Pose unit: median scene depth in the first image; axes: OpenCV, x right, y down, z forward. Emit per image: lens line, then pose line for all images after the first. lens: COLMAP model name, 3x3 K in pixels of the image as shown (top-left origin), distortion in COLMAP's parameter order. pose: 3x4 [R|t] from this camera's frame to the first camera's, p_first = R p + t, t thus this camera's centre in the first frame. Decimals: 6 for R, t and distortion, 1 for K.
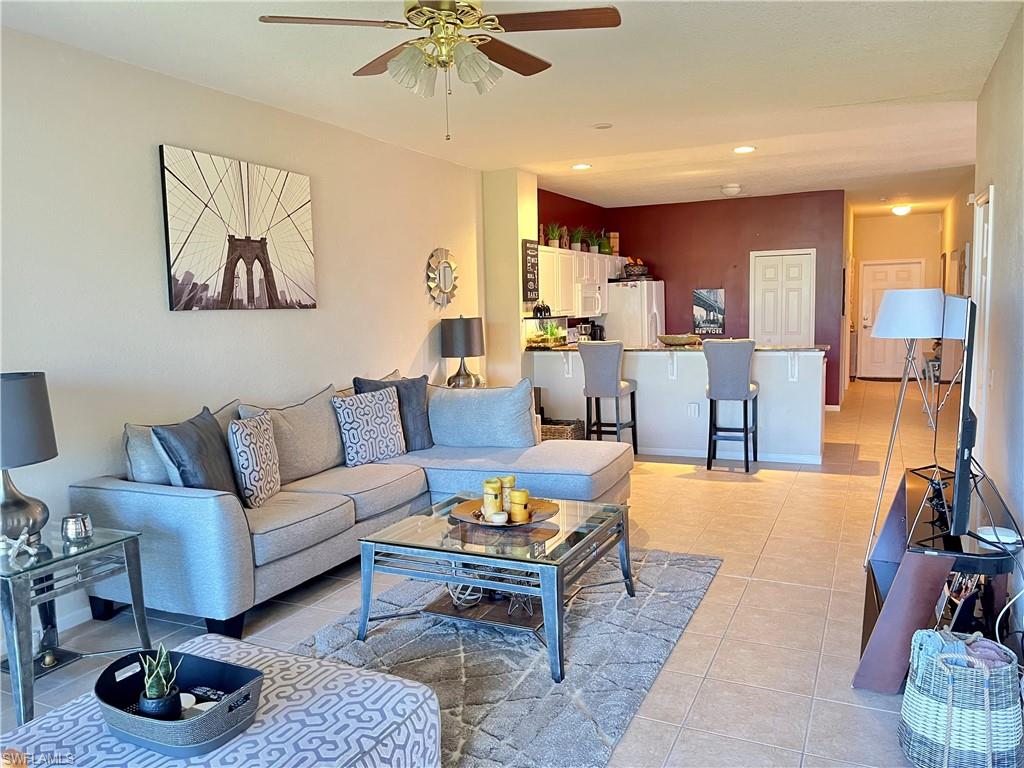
lens RADIAL K [[783.4, 0, 512.0], [0, 783.4, 384.0], [0, 0, 1]] dist [0.110960, -0.149740]
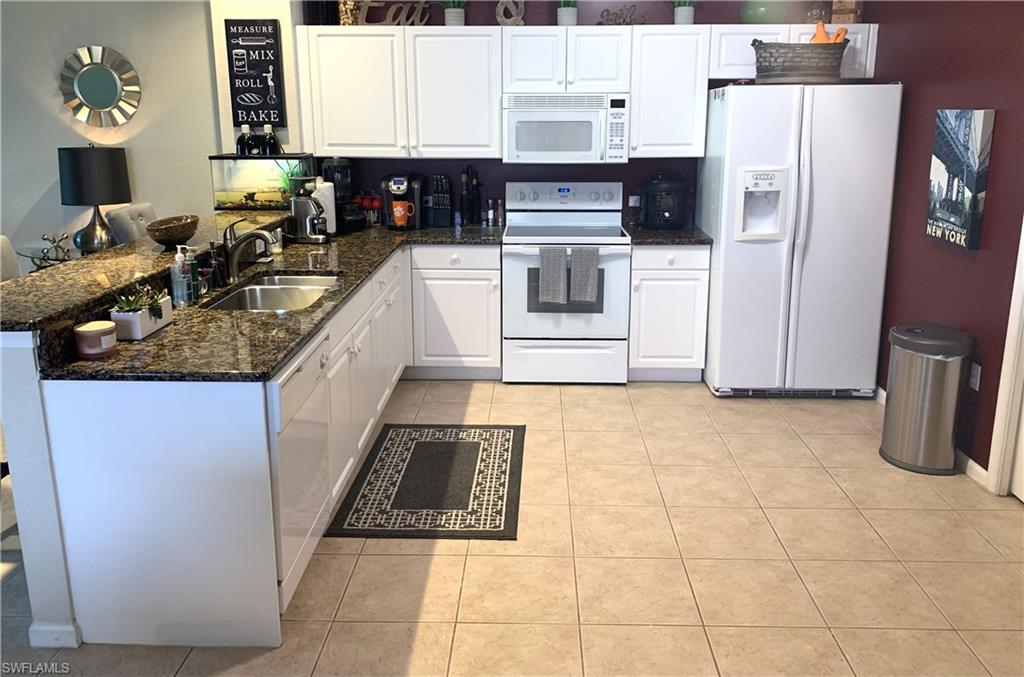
lens RADIAL K [[797.0, 0, 512.6], [0, 797.0, 295.8], [0, 0, 1]] dist [0.110647, -0.223650]
pose [[0.393376, 0.233351, -0.889271, 0.754747], [-0.101965, 0.972359, 0.210049, -0.144640], [0.913706, 0.008046, 0.406297, 1.044748]]
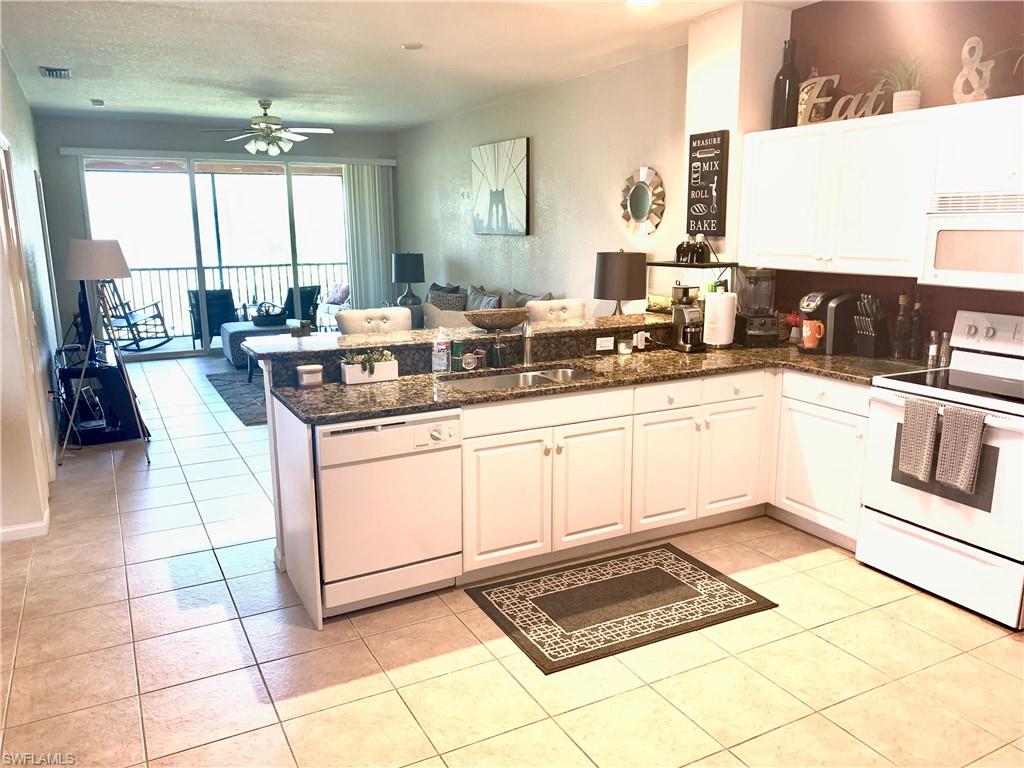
lens RADIAL K [[783.4, 0, 512.0], [0, 783.4, 384.0], [0, 0, 1]] dist [0.110960, -0.149740]
pose [[-0.604693, 0.190410, -0.773363, 0.692230], [-0.056316, 0.958350, 0.279990, -0.178797], [0.794465, 0.212861, -0.568784, 1.414398]]
